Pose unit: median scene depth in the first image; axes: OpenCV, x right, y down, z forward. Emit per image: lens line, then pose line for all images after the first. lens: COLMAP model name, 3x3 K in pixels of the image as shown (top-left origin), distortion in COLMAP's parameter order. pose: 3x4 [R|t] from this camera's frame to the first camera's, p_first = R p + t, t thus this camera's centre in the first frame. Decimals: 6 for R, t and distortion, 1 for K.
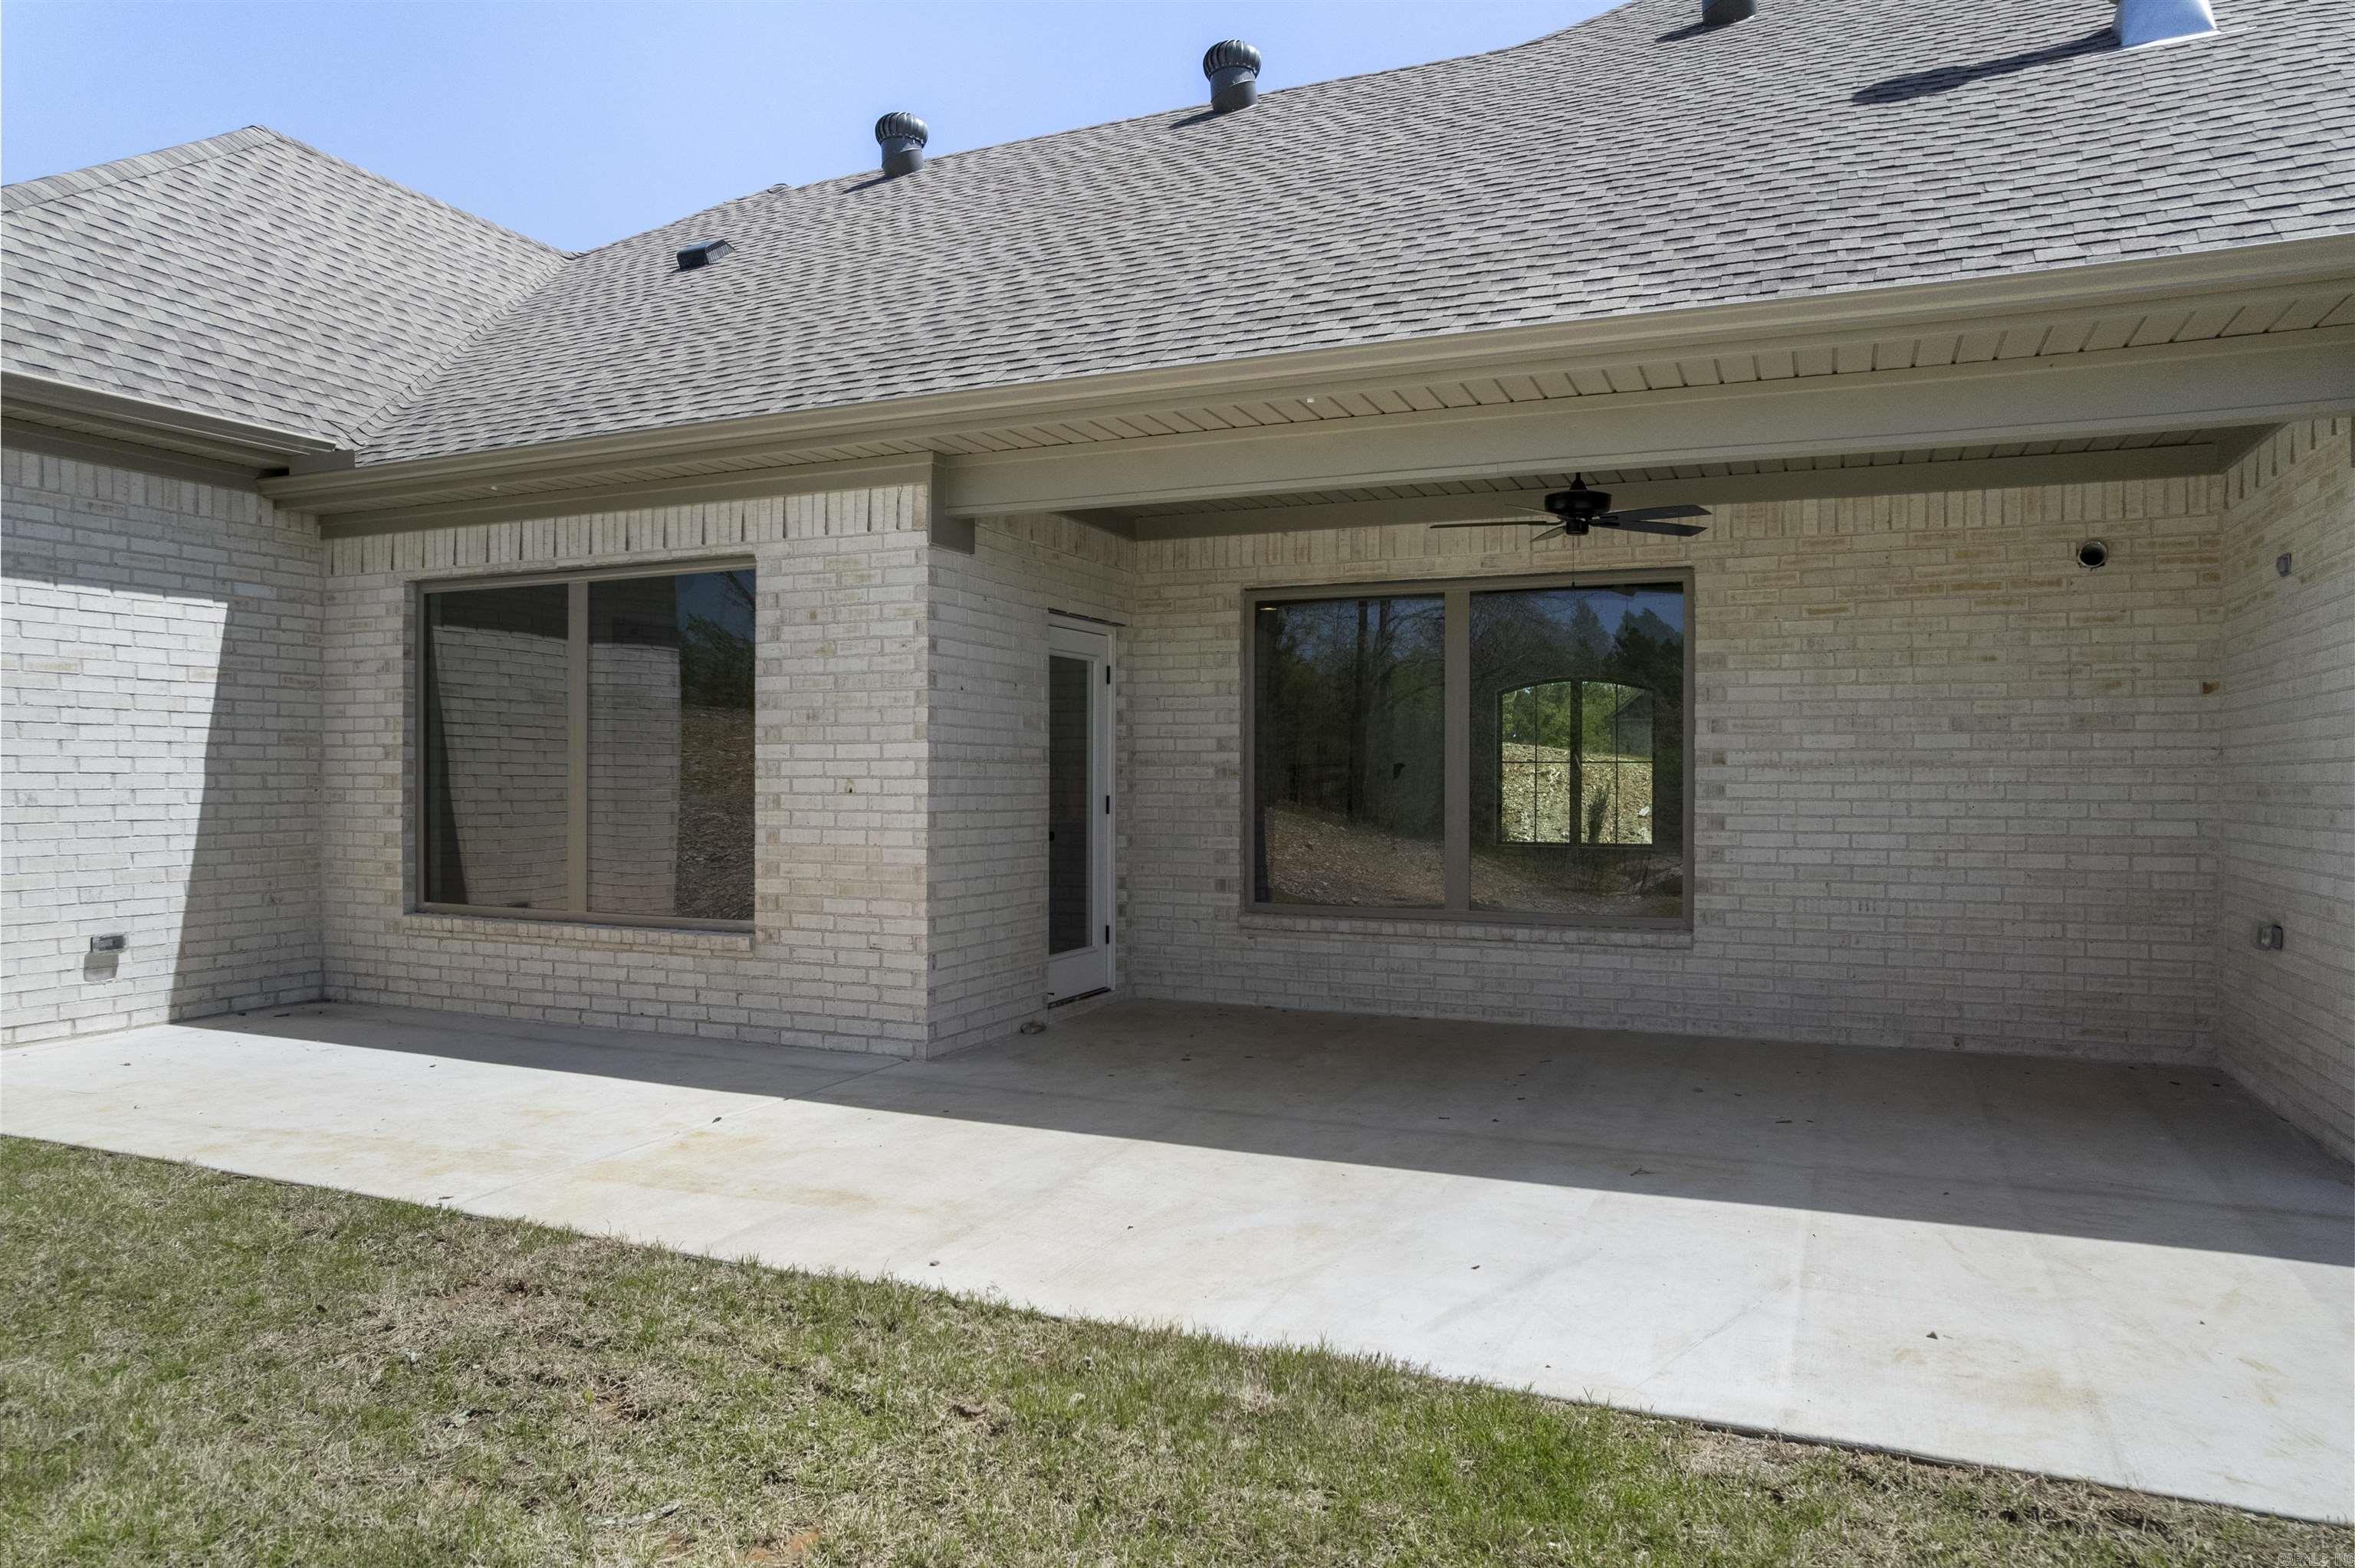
lens RADIAL K [[1477.7, 0, 1173.9], [0, 1477.7, 784.7], [0, 0, 1]] dist [-0.033465, -0.000499]
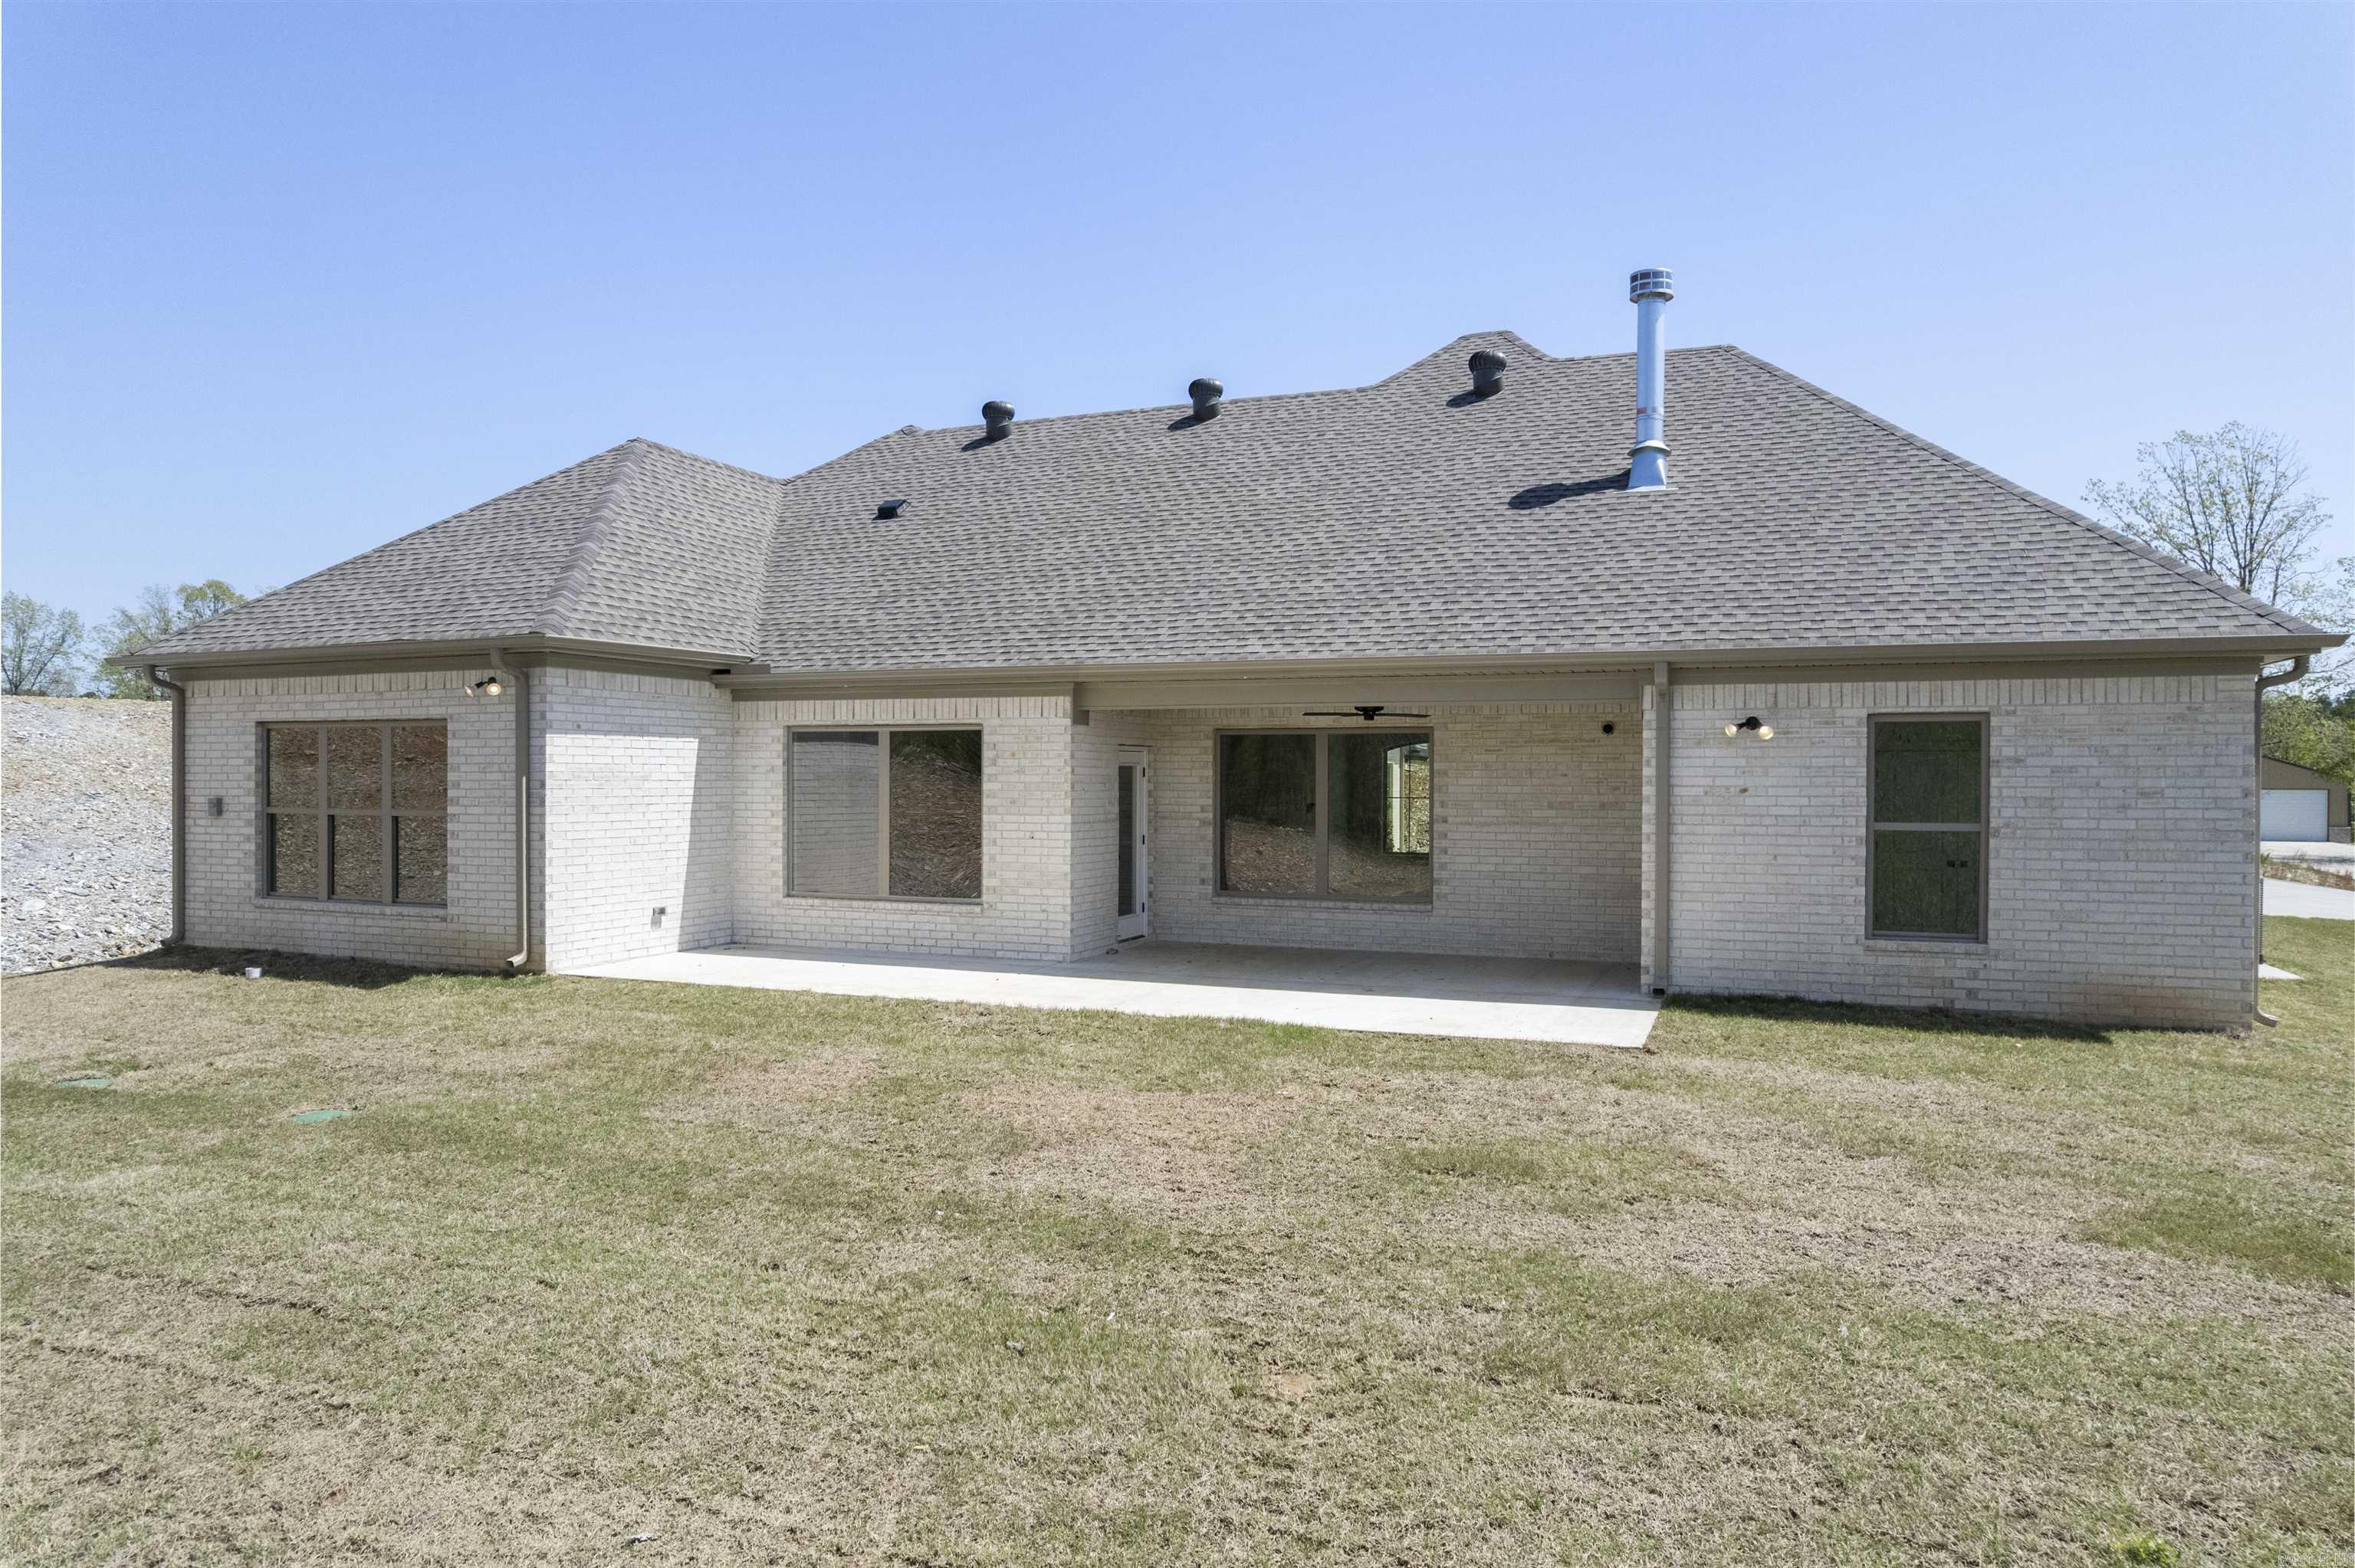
lens RADIAL K [[1477.7, 0, 1177.8], [0, 1477.7, 781.4], [0, 0, 1]] dist [-0.033465, -0.000499]
pose [[0.999529, 0.000671, 0.030674, -0.069960], [-0.000634, 0.999999, -0.001217, -0.070735], [-0.030674, 0.001197, 0.999529, -1.084619]]
